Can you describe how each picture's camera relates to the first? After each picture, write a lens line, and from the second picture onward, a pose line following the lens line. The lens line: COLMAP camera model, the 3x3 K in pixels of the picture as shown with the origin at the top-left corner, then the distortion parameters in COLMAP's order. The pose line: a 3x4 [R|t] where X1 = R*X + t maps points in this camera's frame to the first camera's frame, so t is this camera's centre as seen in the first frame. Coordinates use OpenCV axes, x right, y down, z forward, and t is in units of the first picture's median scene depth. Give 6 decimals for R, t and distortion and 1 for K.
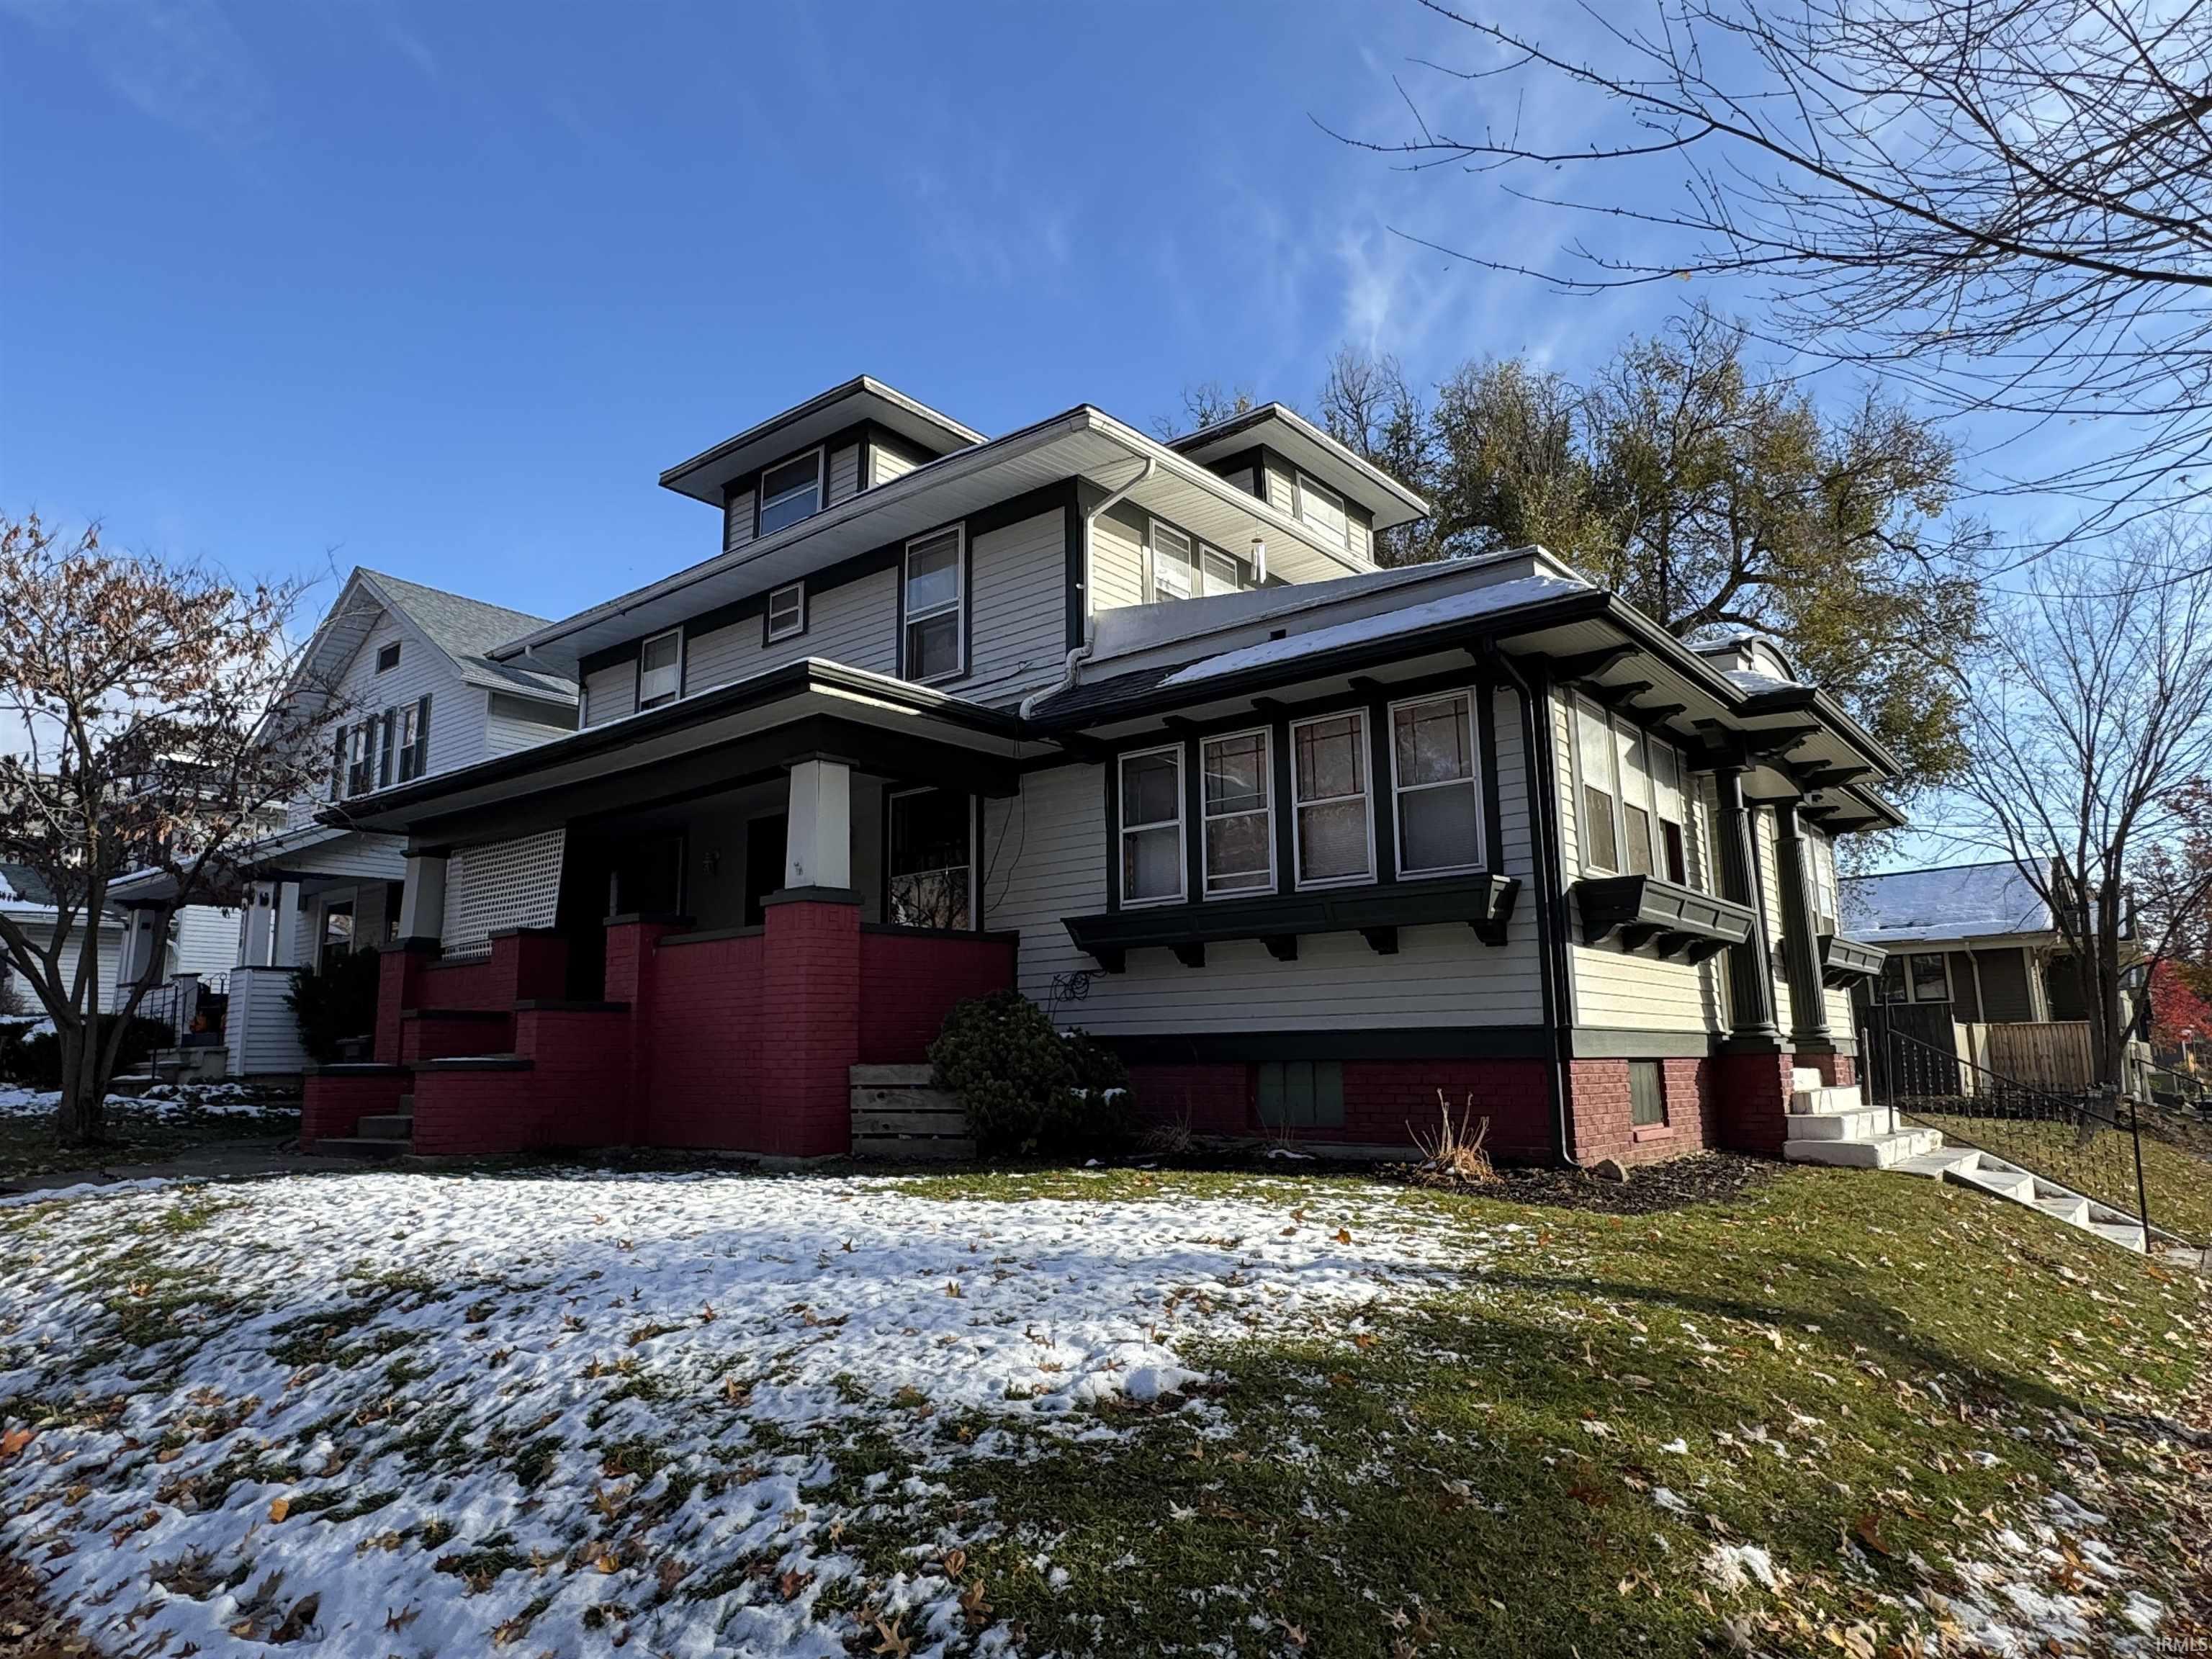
lens RADIAL K [[1371.3, 0, 1107.4], [0, 1371.3, 829.2], [0, 0, 1]] dist [-0.002476, 0.000791]
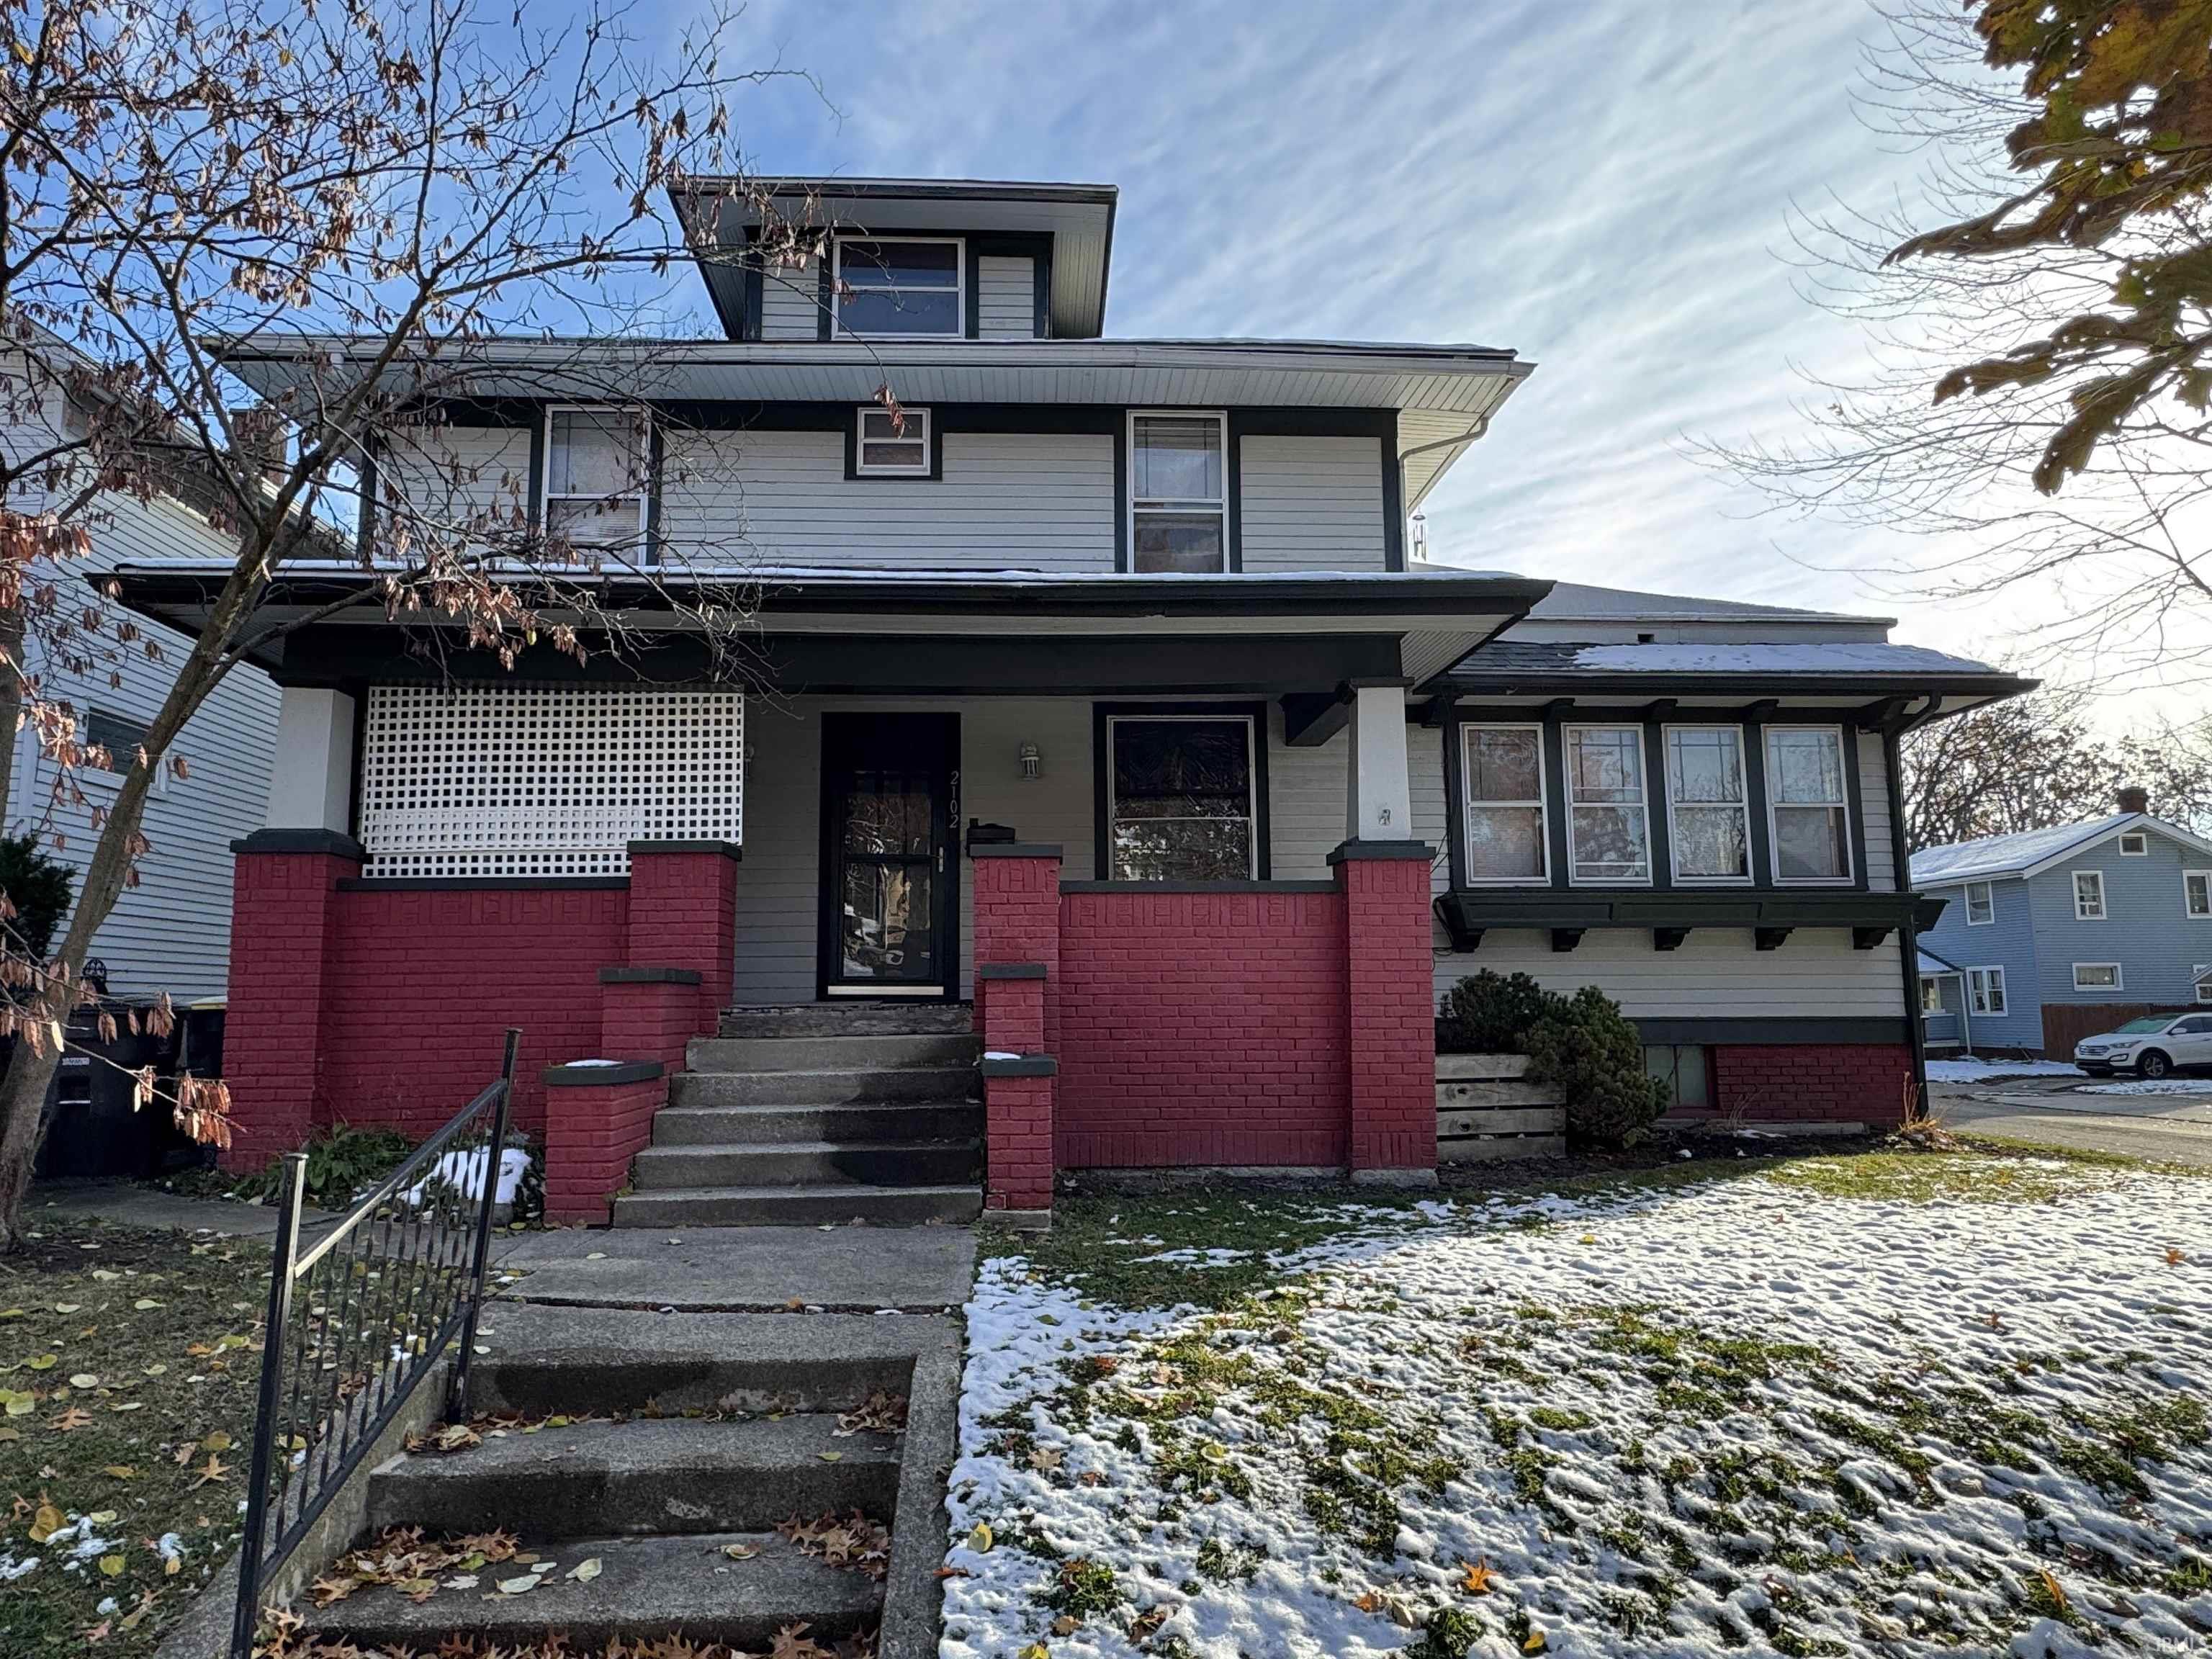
lens RADIAL K [[1371.3, 0, 1101.5], [0, 1371.3, 822.8], [0, 0, 1]] dist [-0.002476, 0.000791]
pose [[0.739051, 0.097281, 0.666589, -0.859249], [-0.118231, 0.992890, -0.013817, 0.061229], [-0.663193, -0.068600, 0.745298, 0.484064]]
